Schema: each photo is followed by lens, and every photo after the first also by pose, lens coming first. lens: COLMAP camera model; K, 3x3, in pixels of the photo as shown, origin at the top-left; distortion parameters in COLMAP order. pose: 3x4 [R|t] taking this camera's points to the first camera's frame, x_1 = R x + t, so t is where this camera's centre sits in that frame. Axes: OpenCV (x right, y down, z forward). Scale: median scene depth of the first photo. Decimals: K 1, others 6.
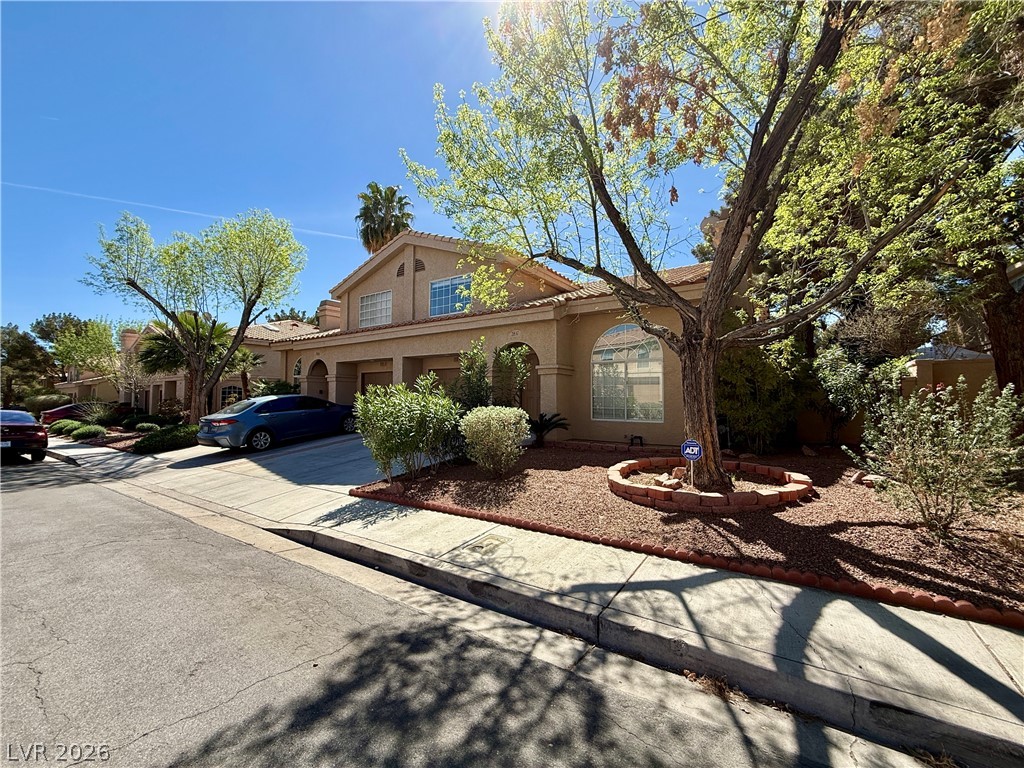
lens RADIAL K [[405.1, 0, 512.0], [0, 405.1, 384.0], [0, 0, 1]] dist [-0.001271, 0.000026]
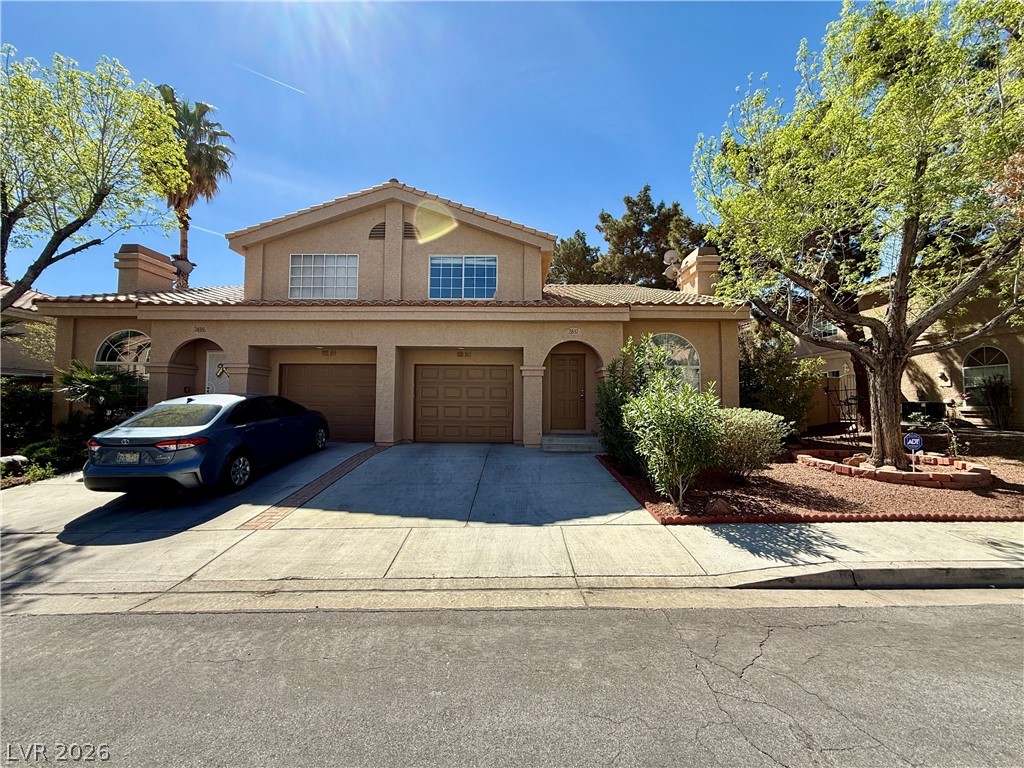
lens RADIAL K [[405.1, 0, 512.0], [0, 405.1, 384.0], [0, 0, 1]] dist [-0.001271, 0.000026]
pose [[0.834847, 0.025887, 0.549873, -0.612386], [-0.021924, 0.999665, -0.013776, 0.012769], [-0.550045, -0.000554, 0.835135, 0.292910]]
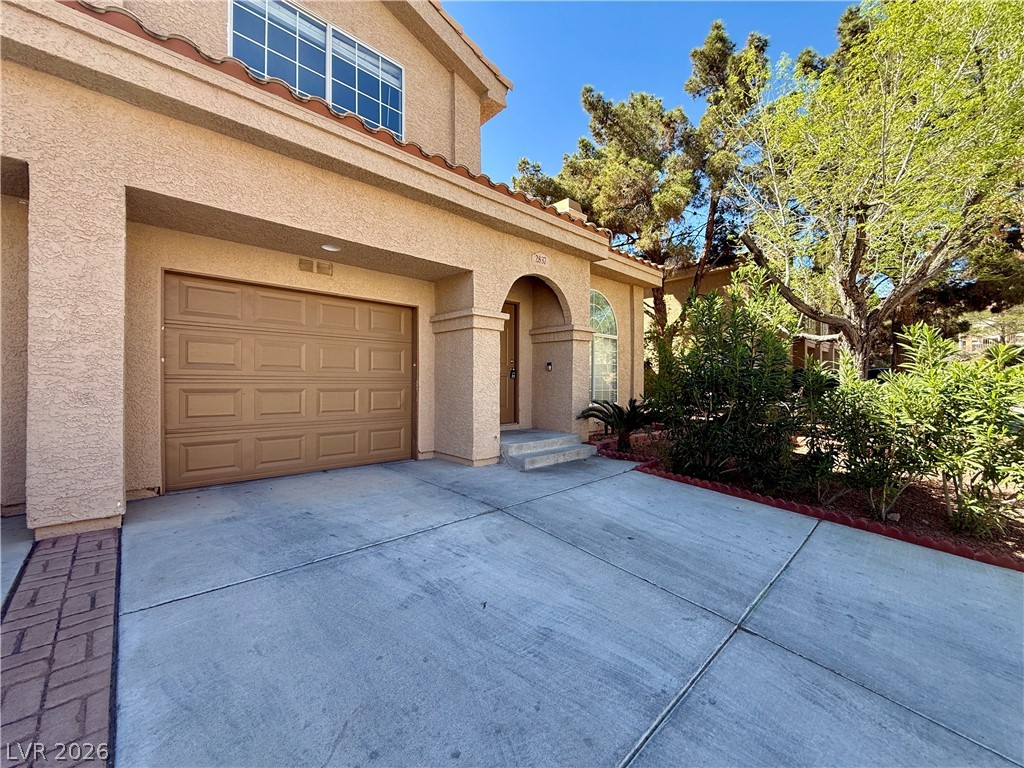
lens RADIAL K [[405.1, 0, 512.0], [0, 405.1, 384.0], [0, 0, 1]] dist [-0.001271, 0.000026]
pose [[0.240724, 0.000606, 0.970593, -0.528010], [-0.030760, 0.999502, 0.007005, 0.042648], [-0.970106, -0.031542, 0.240623, 0.889837]]
